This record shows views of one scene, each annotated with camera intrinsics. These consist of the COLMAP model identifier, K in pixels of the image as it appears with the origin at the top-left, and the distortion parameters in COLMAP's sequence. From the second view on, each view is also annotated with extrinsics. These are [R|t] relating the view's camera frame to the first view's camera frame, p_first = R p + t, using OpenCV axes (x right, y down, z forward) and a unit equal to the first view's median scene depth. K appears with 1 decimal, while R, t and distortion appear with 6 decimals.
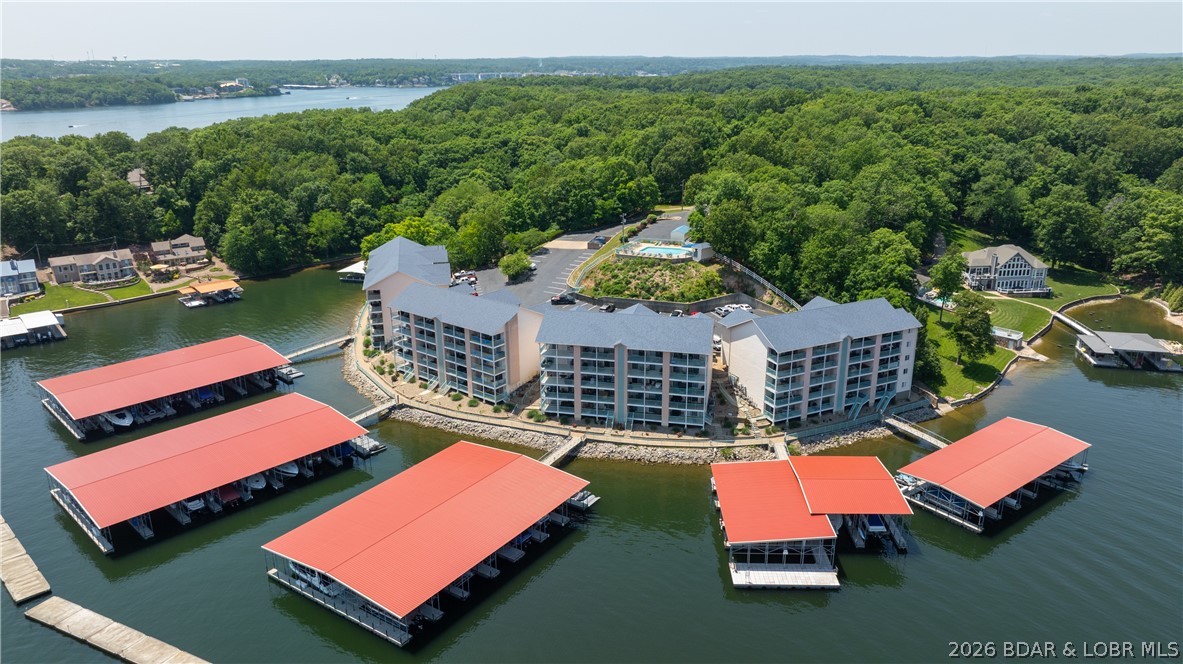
lens RADIAL K [[814.0, 0, 593.3], [0, 814.0, 331.9], [0, 0, 1]] dist [-0.024381, 0.020854]
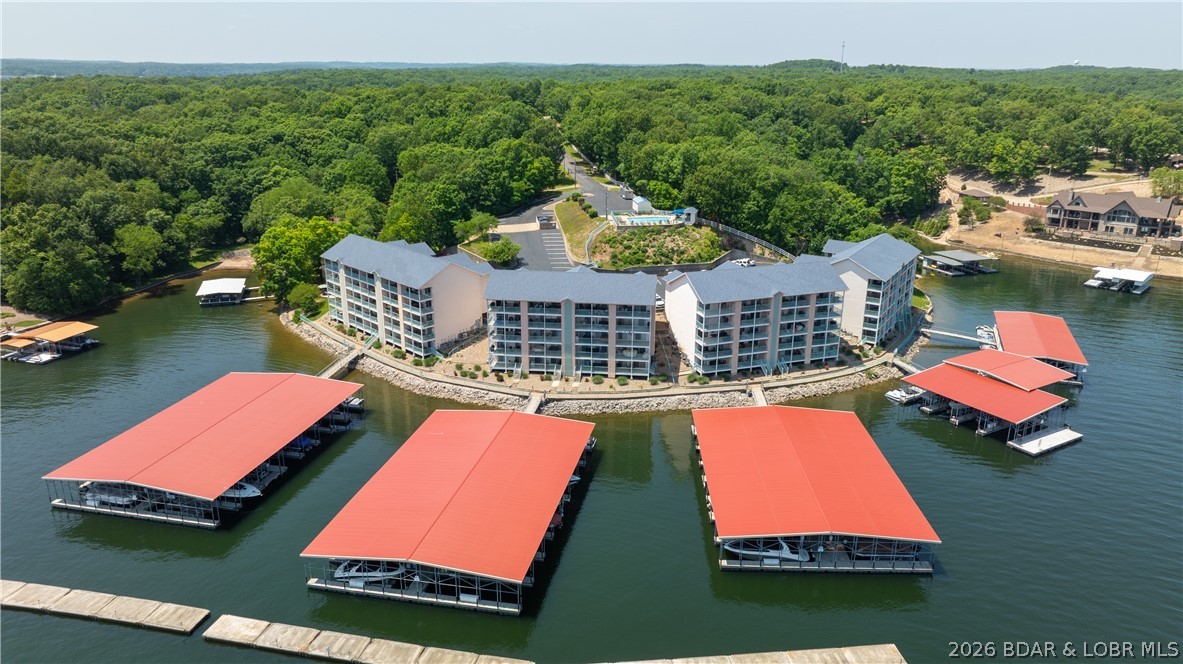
lens RADIAL K [[814.0, 0, 586.6], [0, 814.0, 332.9], [0, 0, 1]] dist [-0.024381, 0.020854]
pose [[0.848561, -0.154925, 0.505908, -0.580773], [0.157785, 0.986760, 0.037524, -0.010033], [-0.505023, 0.047983, 0.861771, 0.174172]]
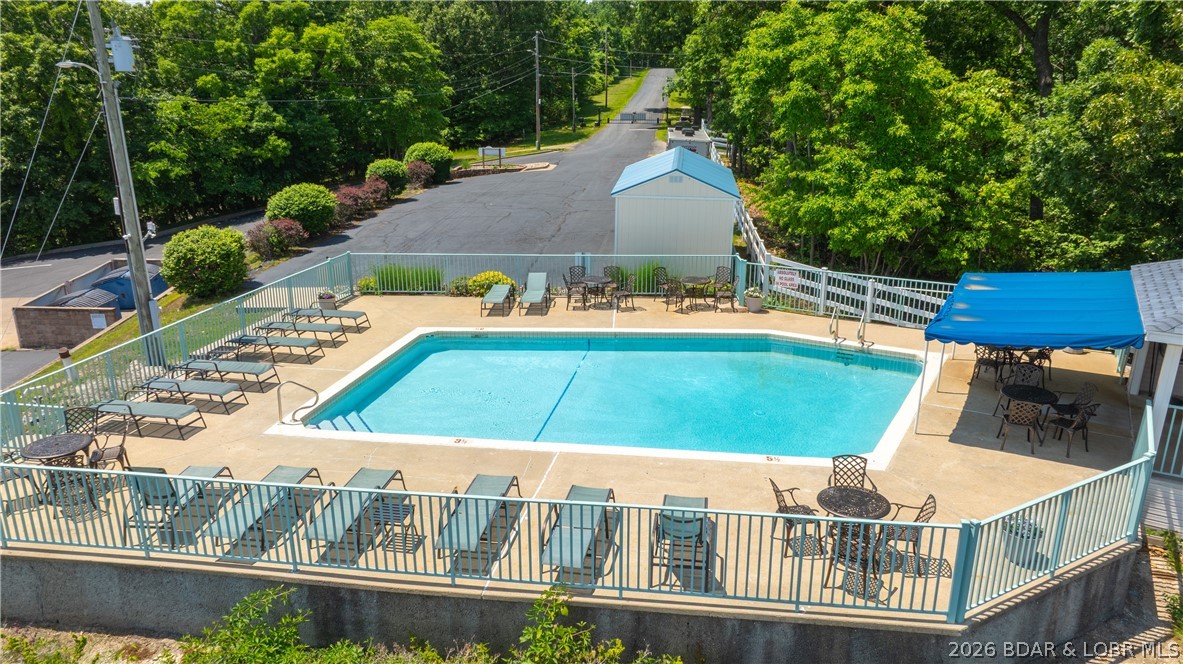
lens RADIAL K [[814.0, 0, 595.0], [0, 814.0, 338.6], [0, 0, 1]] dist [-0.024381, 0.020854]
pose [[0.959279, -0.079514, 0.271038, 0.068505], [0.085201, 0.996321, -0.009260, -0.115137], [-0.269305, 0.031976, 0.962524, 1.019188]]
